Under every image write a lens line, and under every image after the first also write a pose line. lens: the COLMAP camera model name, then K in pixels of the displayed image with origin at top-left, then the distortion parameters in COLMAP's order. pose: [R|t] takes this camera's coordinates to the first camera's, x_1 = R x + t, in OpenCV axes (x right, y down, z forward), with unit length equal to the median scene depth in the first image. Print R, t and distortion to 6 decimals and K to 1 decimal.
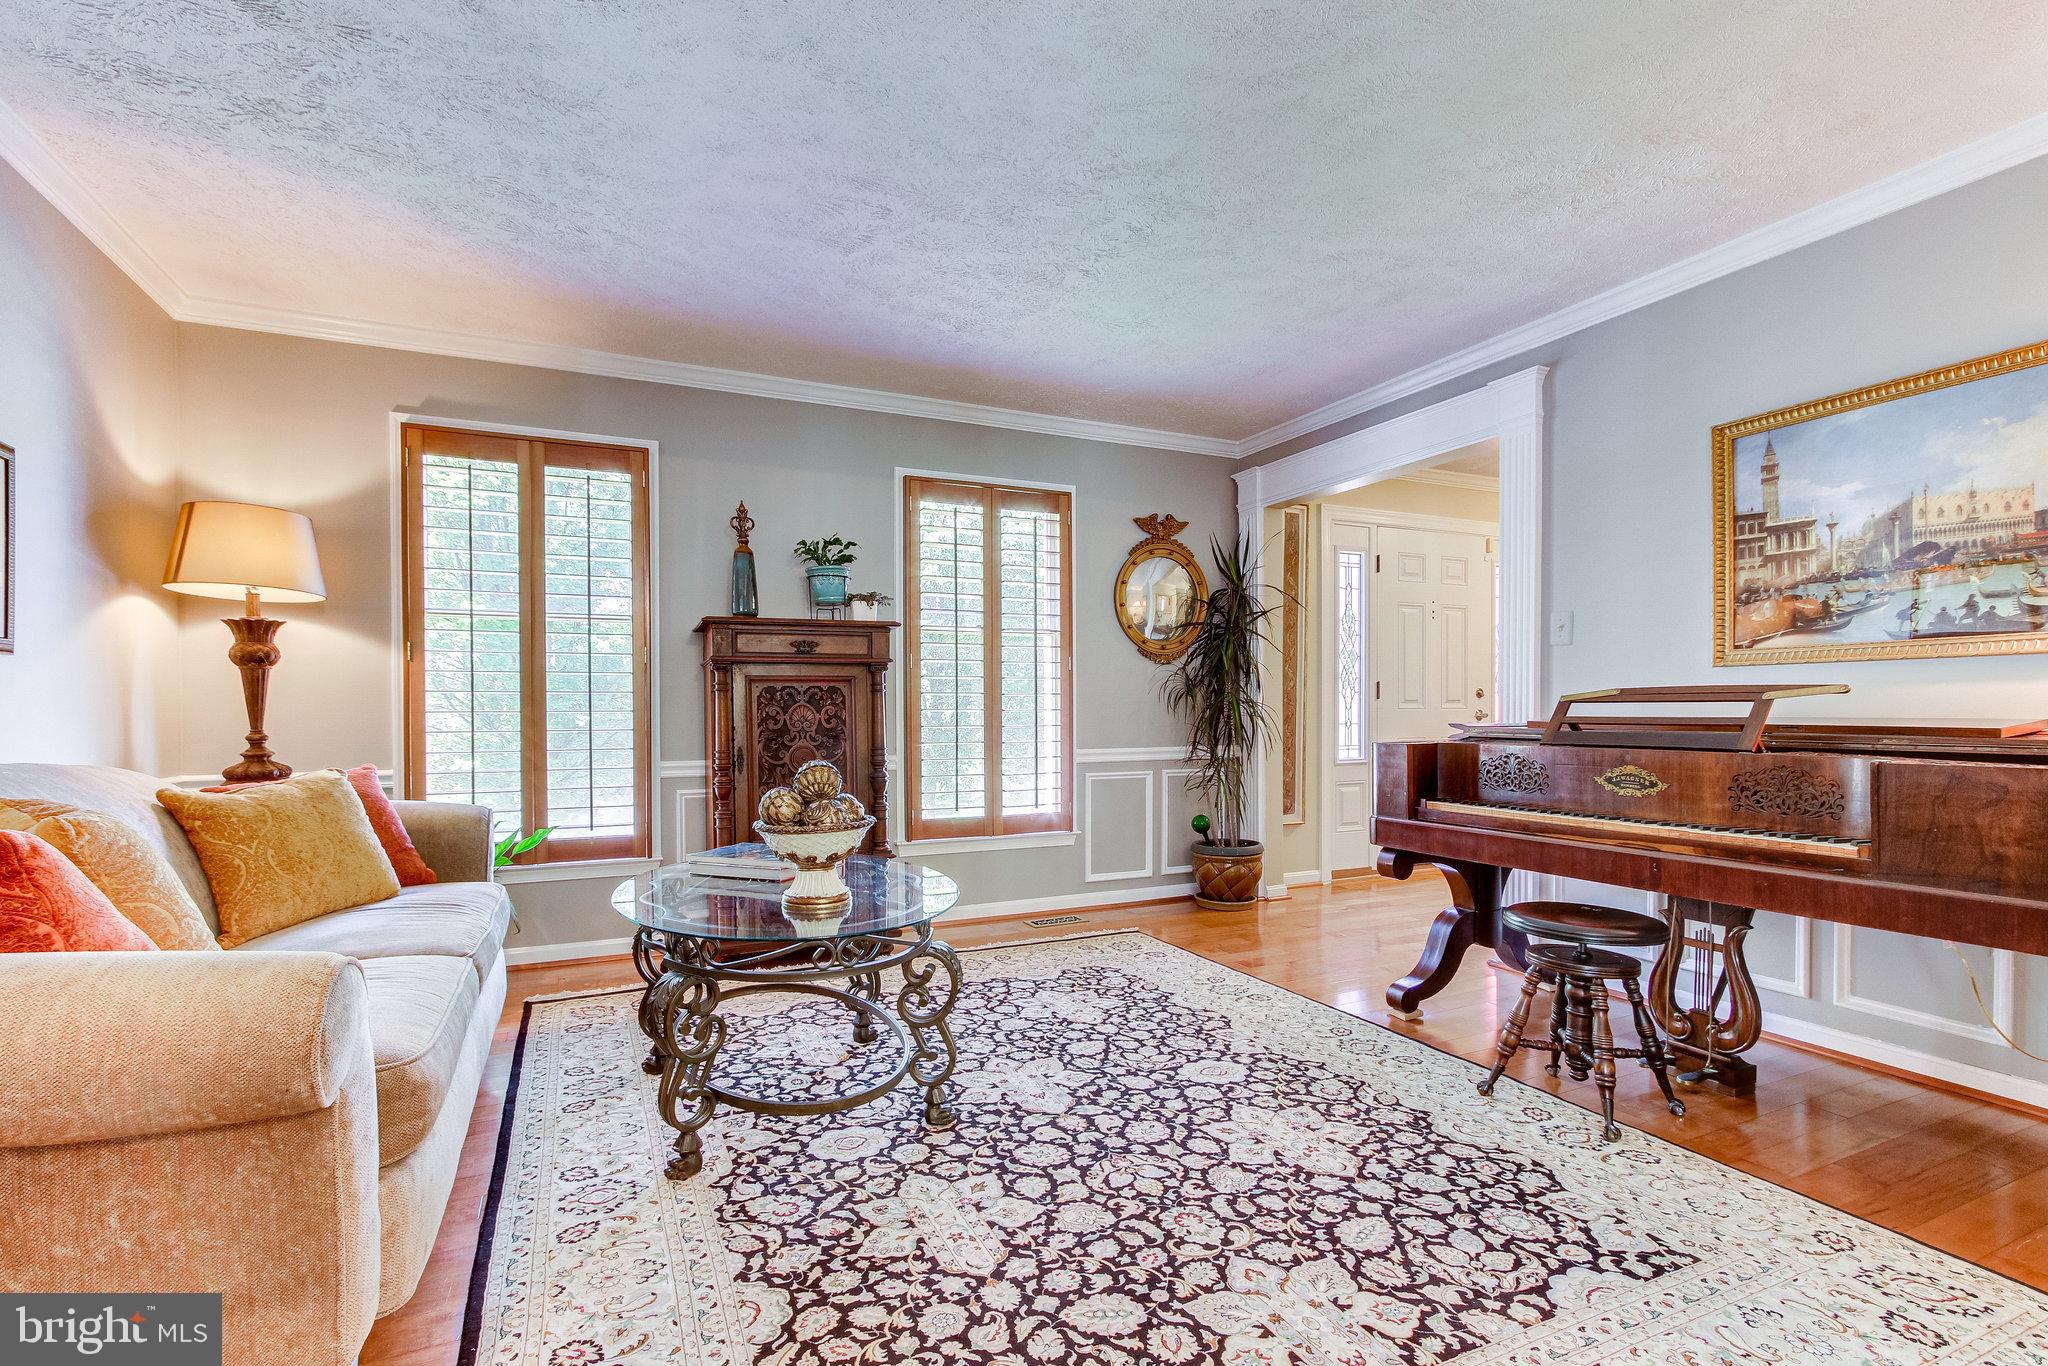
lens RADIAL K [[925.6, 0, 1020.2], [0, 925.6, 690.7], [0, 0, 1]] dist [-0.004230, 0.000881]
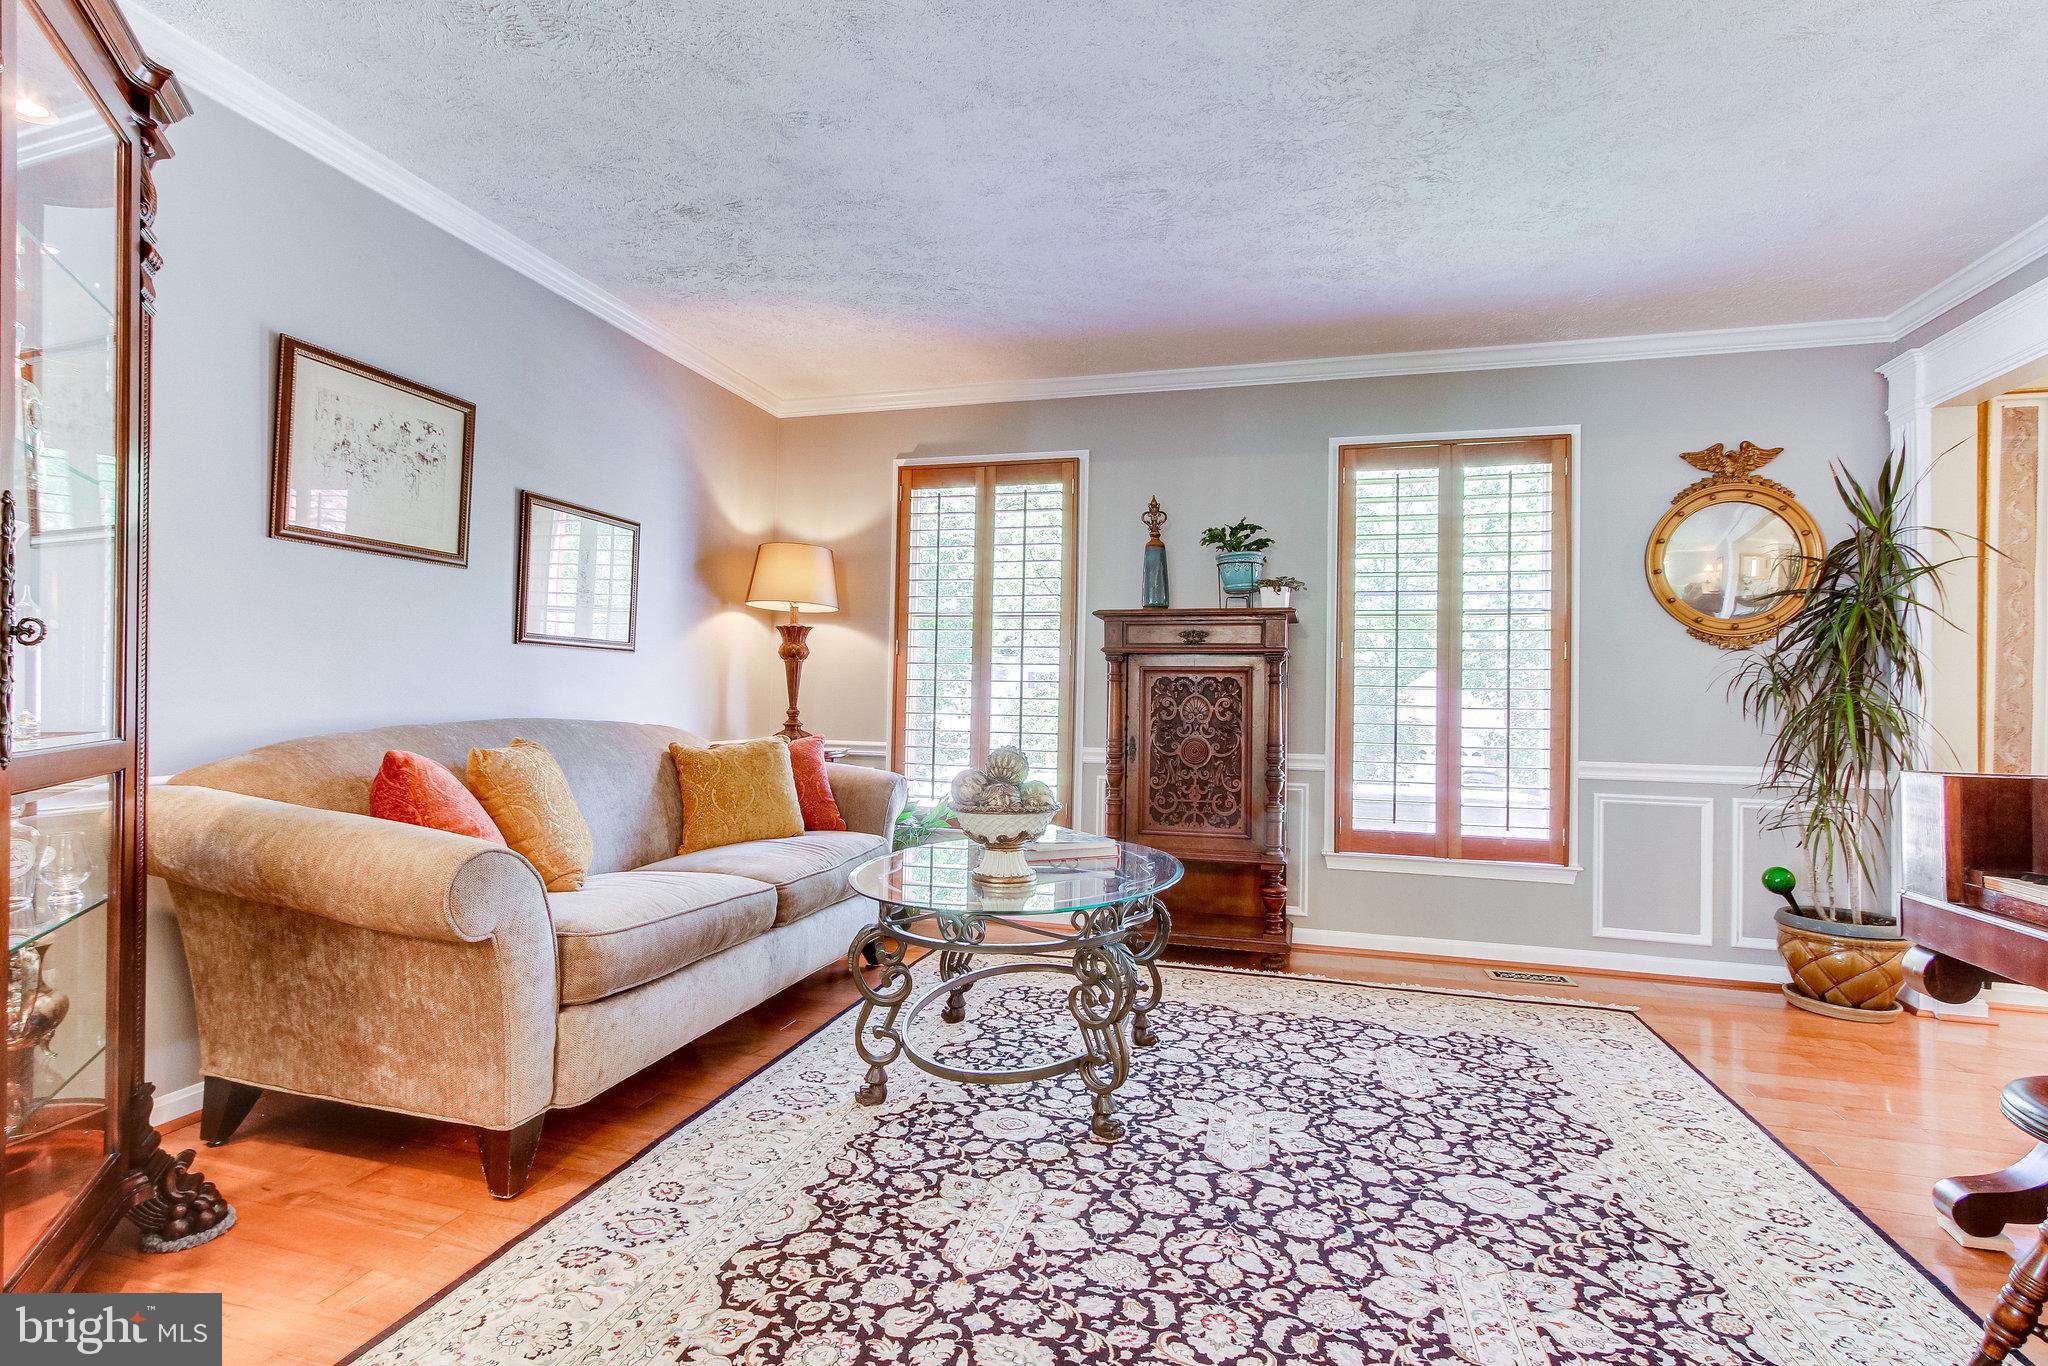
lens RADIAL K [[966.2, 0, 1020.8], [0, 966.2, 648.2], [0, 0, 1]] dist [-0.004319, 0.001148]
pose [[0.763017, -0.013772, -0.646232, 0.349791], [-0.010241, 0.999390, -0.033390, 0.000517], [0.646298, 0.032096, 0.762410, 0.120685]]
